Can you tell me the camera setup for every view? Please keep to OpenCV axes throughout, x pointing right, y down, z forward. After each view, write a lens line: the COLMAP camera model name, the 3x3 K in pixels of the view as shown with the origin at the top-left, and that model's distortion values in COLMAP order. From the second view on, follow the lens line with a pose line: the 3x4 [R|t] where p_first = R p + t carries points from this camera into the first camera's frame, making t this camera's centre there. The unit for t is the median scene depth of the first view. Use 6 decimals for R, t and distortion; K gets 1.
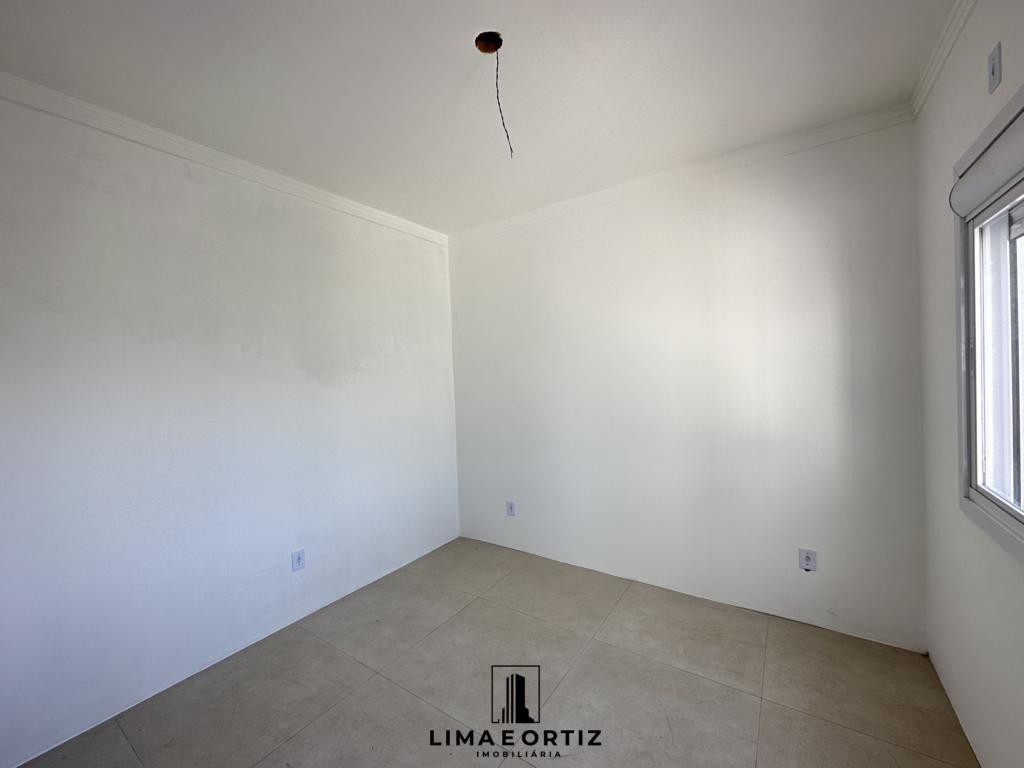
lens RADIAL K [[408.0, 0, 512.5], [0, 408.0, 382.7], [0, 0, 1]] dist [-0.002346, 0.000119]
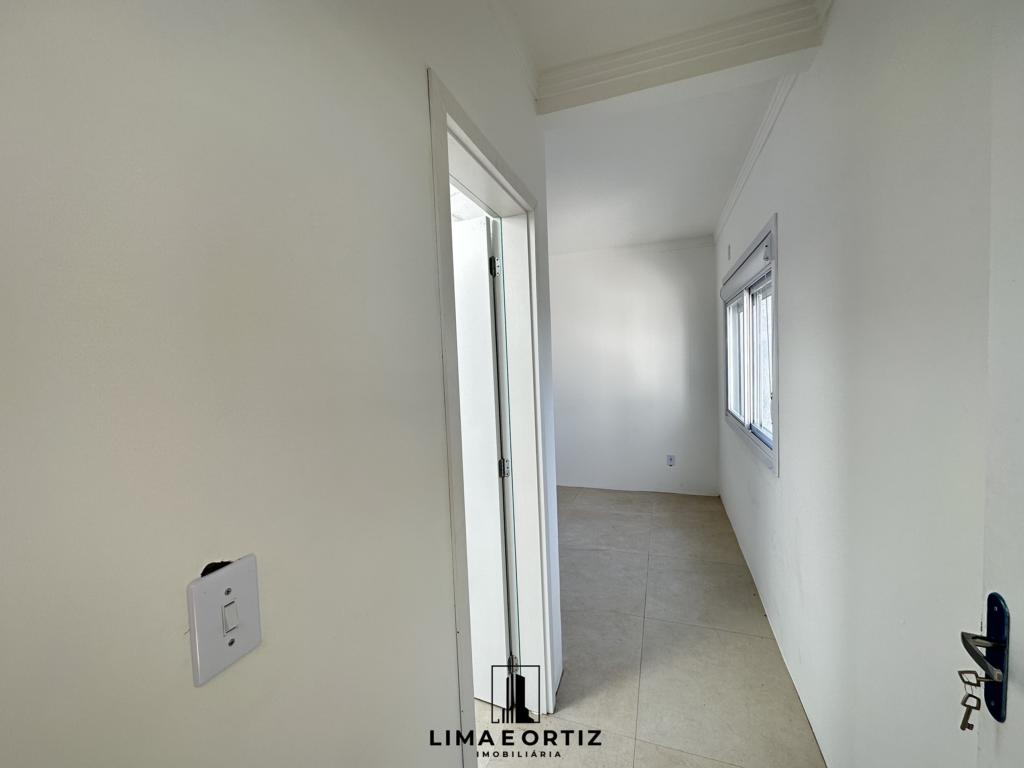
lens RADIAL K [[408.0, 0, 512.5], [0, 408.0, 382.7], [0, 0, 1]] dist [-0.002346, 0.000119]
pose [[0.971506, -0.004041, 0.236980, -0.497509], [0.002330, 0.999969, 0.007502, 0.044203], [-0.237003, -0.006736, 0.971485, -0.748837]]
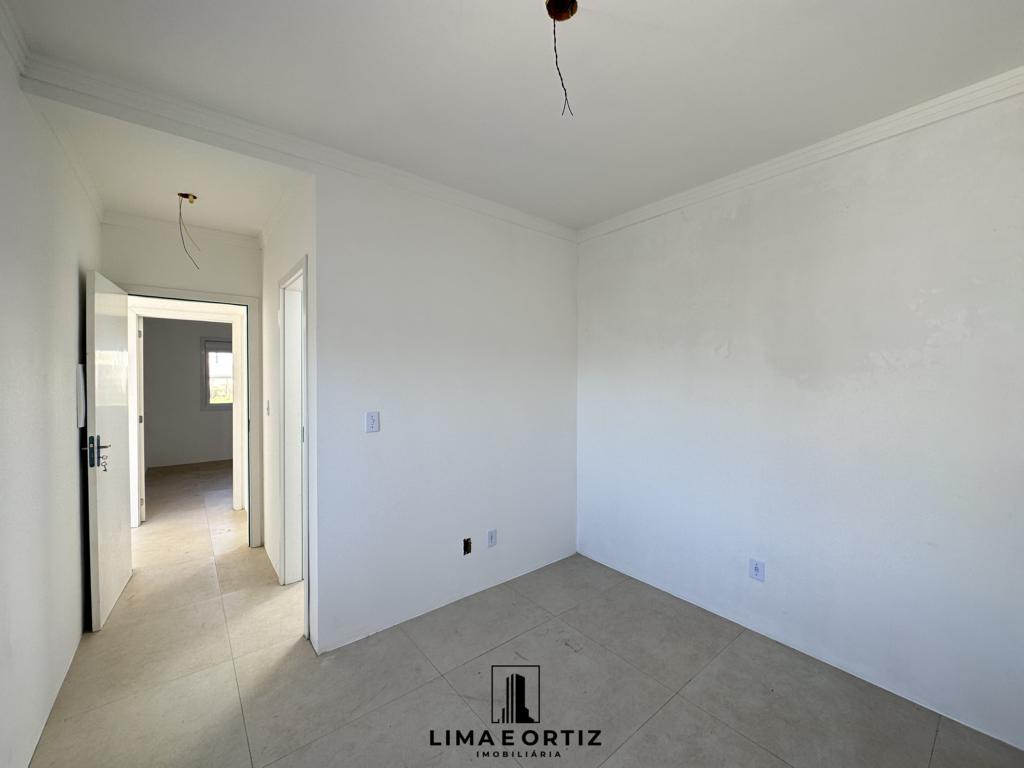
lens RADIAL K [[408.0, 0, 512.5], [0, 408.0, 382.7], [0, 0, 1]] dist [-0.002346, 0.000119]
pose [[-0.296221, 0.046502, -0.953987, 0.722497], [-0.017601, 0.998379, 0.054131, -0.054557], [0.954957, 0.032826, -0.294922, 0.997681]]
